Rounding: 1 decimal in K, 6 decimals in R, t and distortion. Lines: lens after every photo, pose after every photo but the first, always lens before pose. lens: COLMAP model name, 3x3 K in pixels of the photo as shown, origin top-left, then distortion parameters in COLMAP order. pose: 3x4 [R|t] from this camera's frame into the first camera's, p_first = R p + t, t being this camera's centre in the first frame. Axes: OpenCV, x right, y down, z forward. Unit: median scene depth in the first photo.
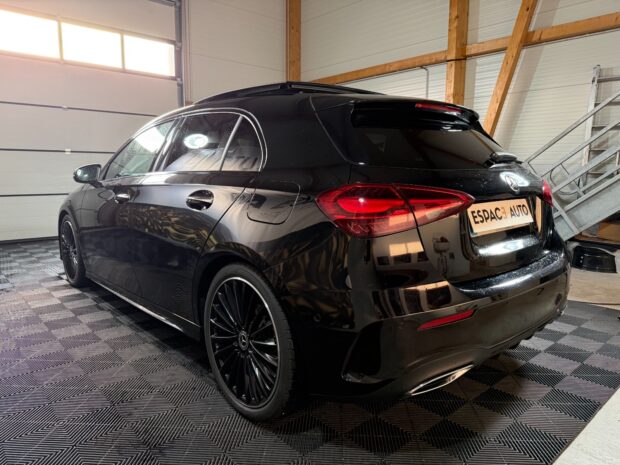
lens RADIAL K [[439.6, 0, 310.0], [0, 439.6, 232.5], [0, 0, 1]] dist [0.033959, -0.053499]
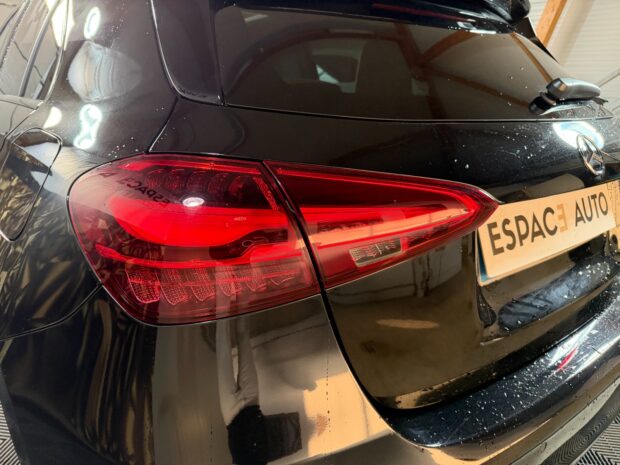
lens RADIAL K [[439.6, 0, 310.0], [0, 439.6, 232.5], [0, 0, 1]] dist [0.033959, -0.053499]
pose [[0.997496, 0.053192, -0.046616, 0.200963], [-0.044599, 0.984580, 0.169153, -0.095319], [0.054895, -0.166651, 0.984487, 0.533063]]
